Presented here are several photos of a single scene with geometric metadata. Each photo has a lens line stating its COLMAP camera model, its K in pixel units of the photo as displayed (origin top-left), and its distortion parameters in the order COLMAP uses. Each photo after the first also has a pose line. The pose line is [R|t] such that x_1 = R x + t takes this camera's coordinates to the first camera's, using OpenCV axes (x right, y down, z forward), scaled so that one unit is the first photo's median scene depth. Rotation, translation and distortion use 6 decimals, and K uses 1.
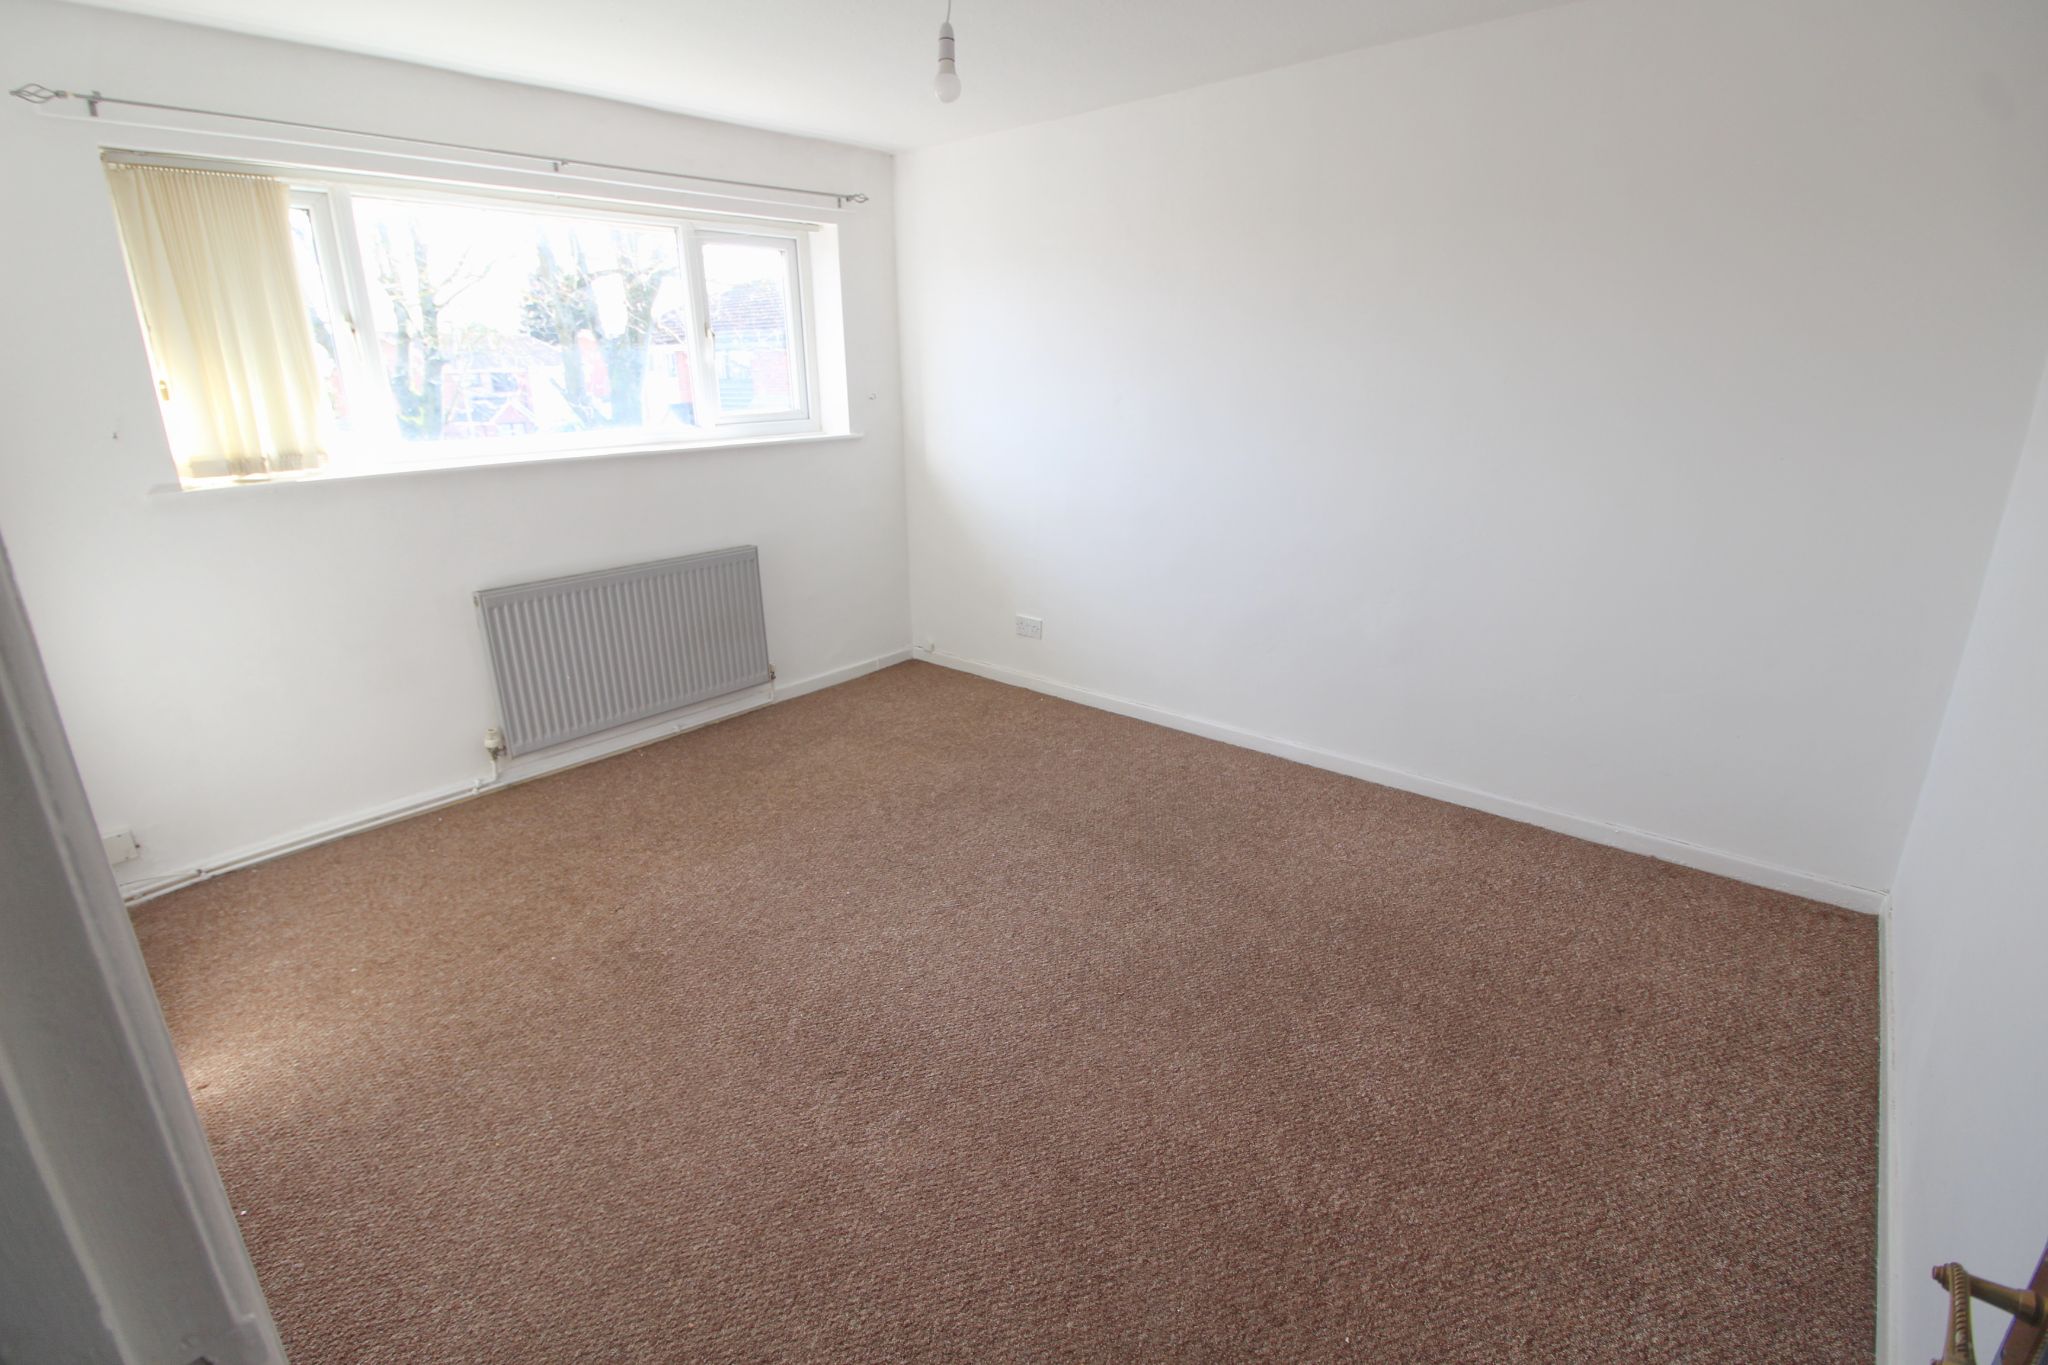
lens RADIAL K [[948.1, 0, 1029.2], [0, 948.1, 669.6], [0, 0, 1]] dist [-0.012334, -0.003890]
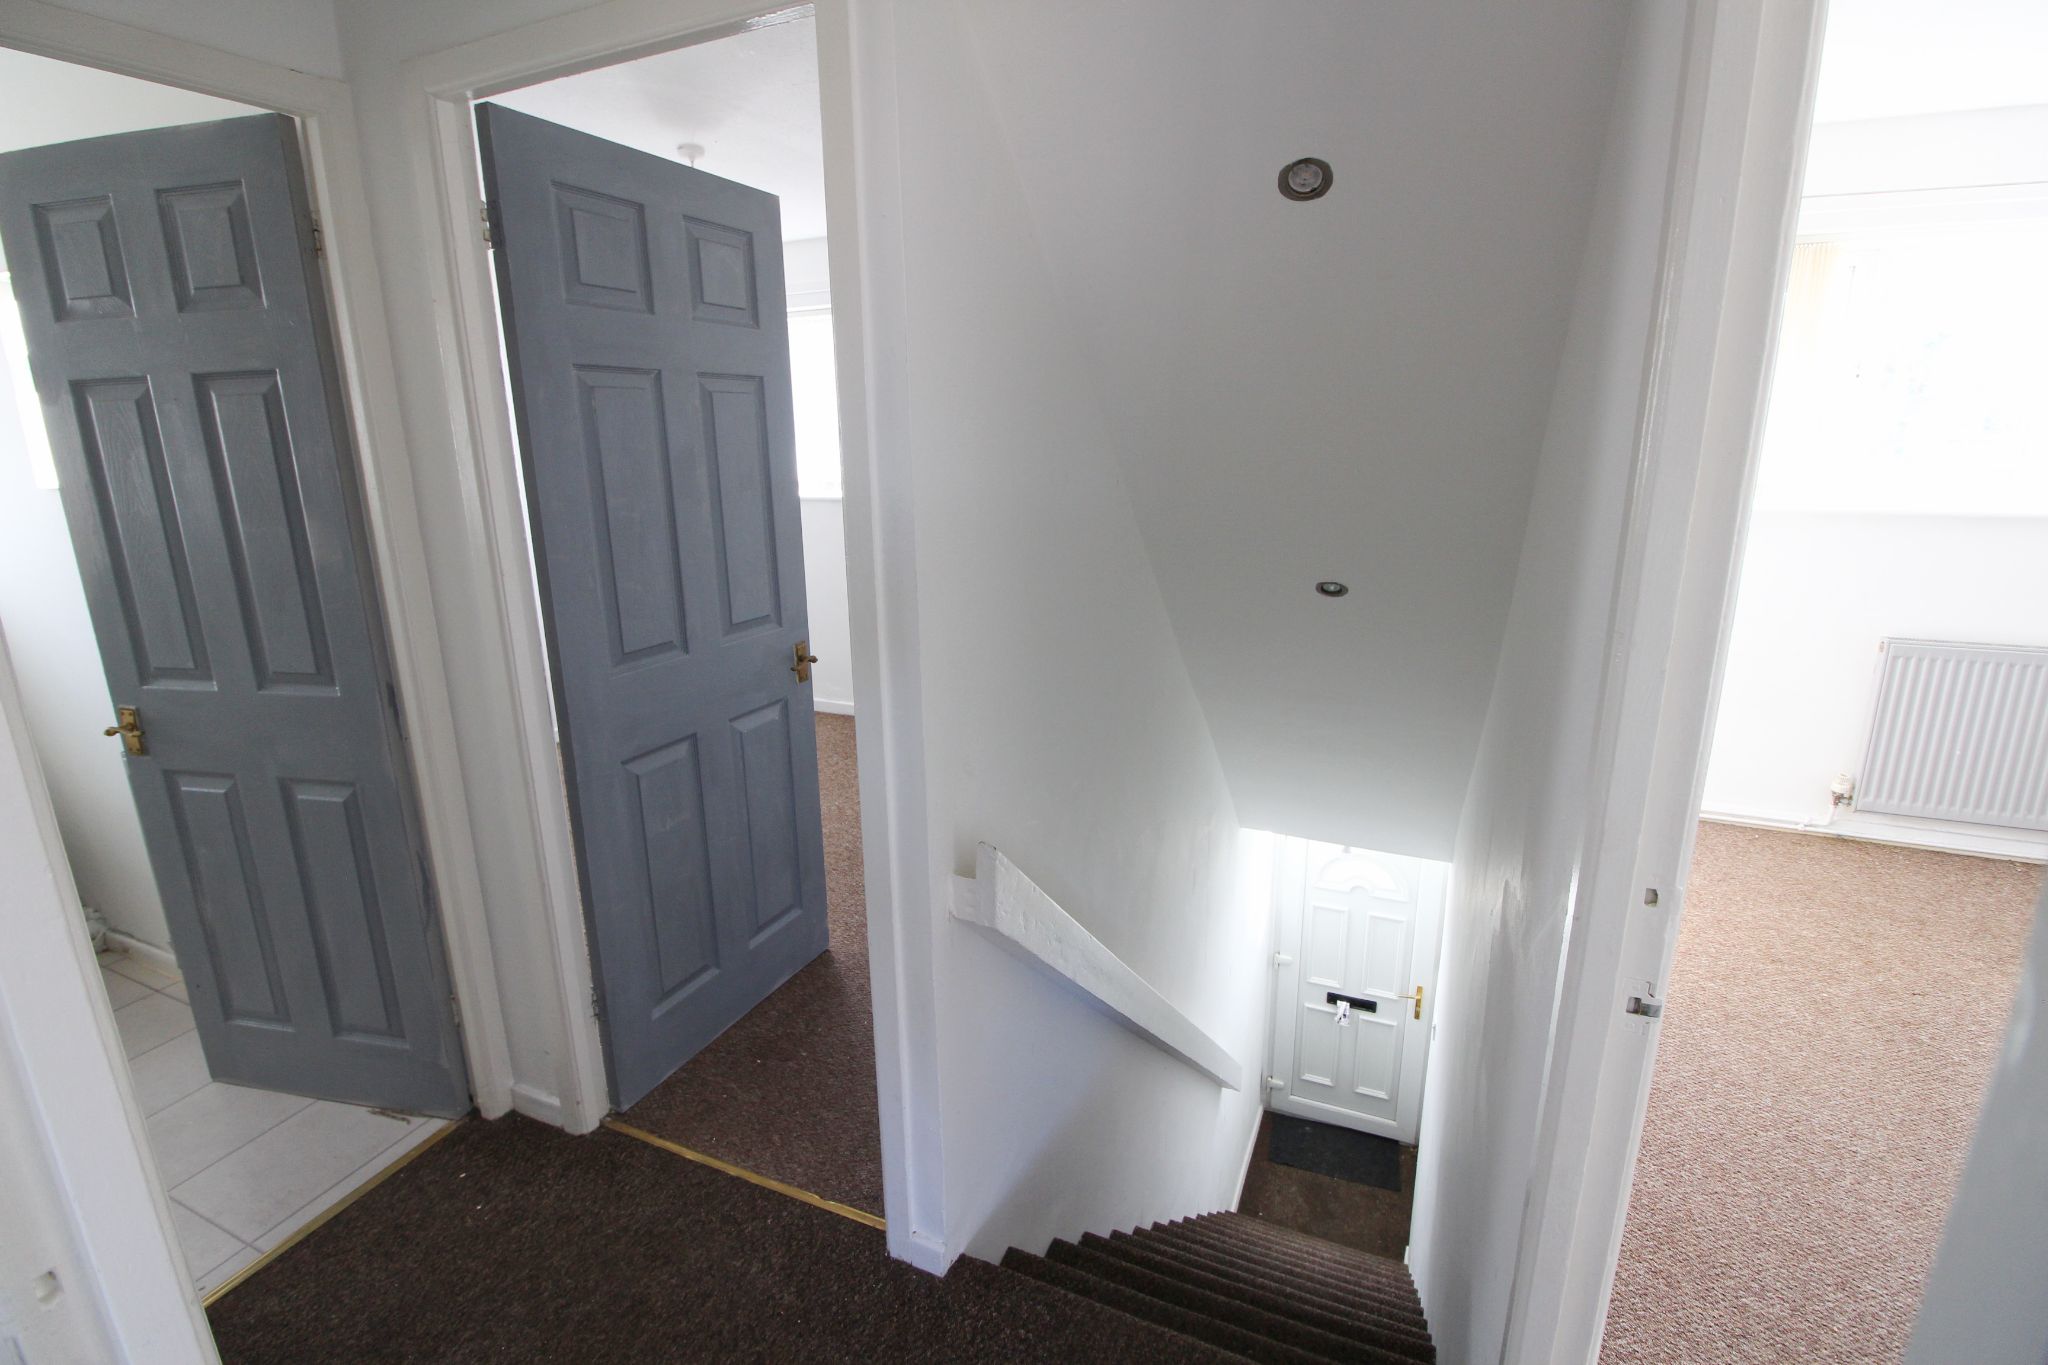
lens RADIAL K [[948.1, 0, 1038.9], [0, 948.1, 672.7], [0, 0, 1]] dist [-0.012334, -0.003890]
pose [[0.290061, 0.252528, -0.923090, 0.062620], [-0.279510, 0.944855, 0.170652, 0.035427], [0.915281, 0.208514, 0.344650, -0.131713]]
